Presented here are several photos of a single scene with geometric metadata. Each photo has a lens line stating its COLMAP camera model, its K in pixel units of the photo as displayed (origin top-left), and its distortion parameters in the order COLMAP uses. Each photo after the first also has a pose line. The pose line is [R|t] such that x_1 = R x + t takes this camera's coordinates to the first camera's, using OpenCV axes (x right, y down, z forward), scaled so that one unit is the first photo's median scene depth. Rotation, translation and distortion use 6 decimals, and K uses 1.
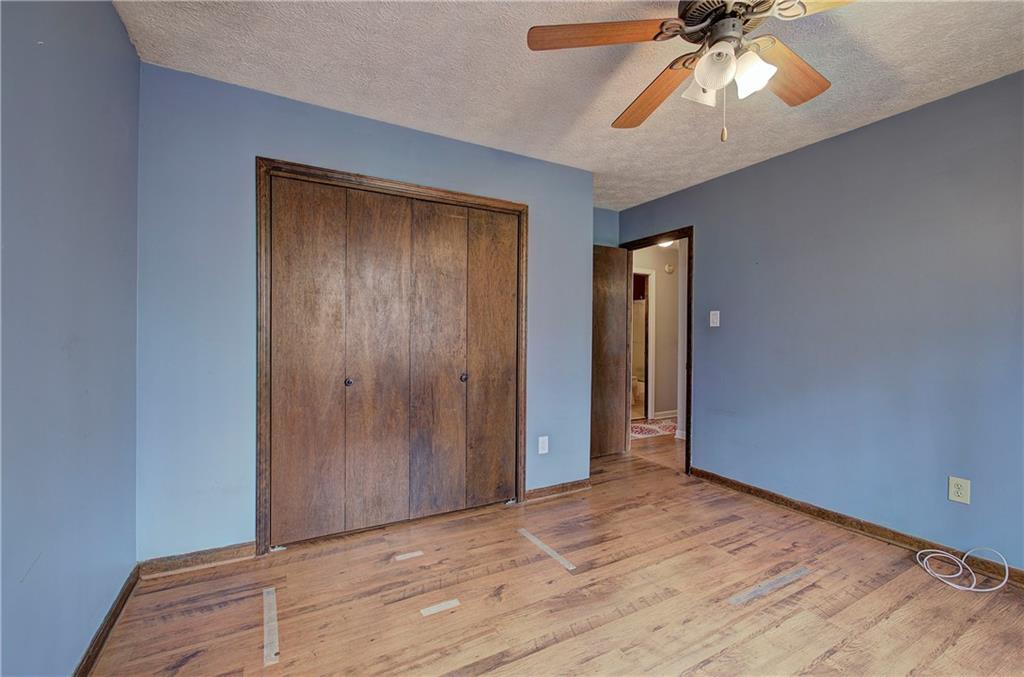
lens RADIAL K [[433.2, 0, 512.7], [0, 433.2, 336.5], [0, 0, 1]] dist [-0.005798, 0.001776]
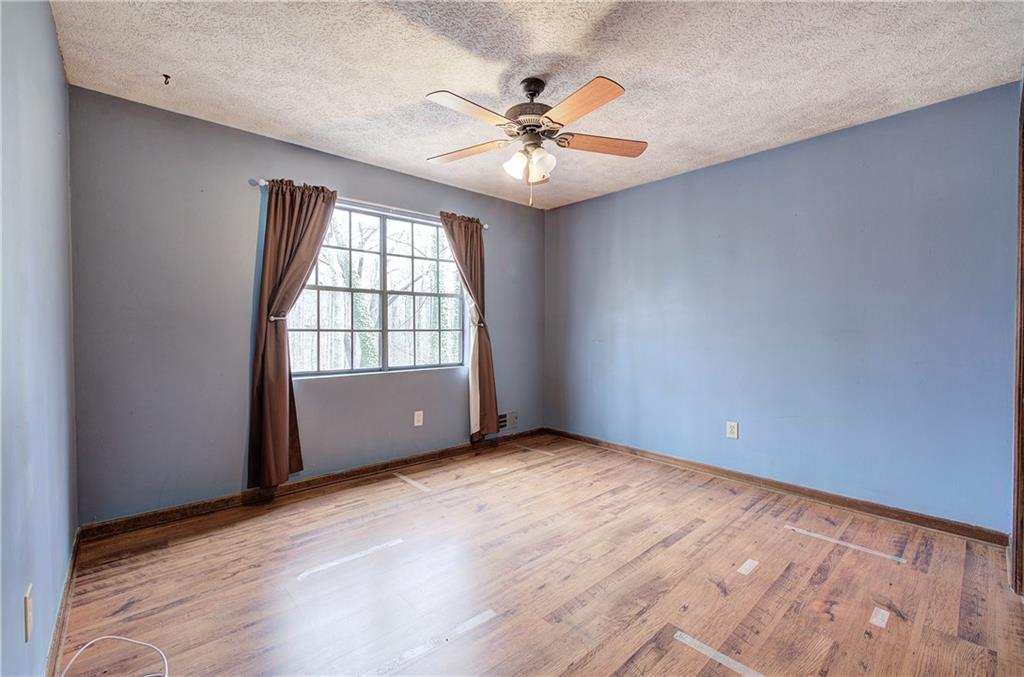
lens RADIAL K [[433.2, 0, 510.4], [0, 433.2, 334.3], [0, 0, 1]] dist [-0.005798, 0.001776]
pose [[-0.974421, -0.006080, -0.224649, 0.659291], [-0.010502, 0.999774, 0.018492, 0.001811], [0.224486, 0.020379, -0.974264, 1.838172]]
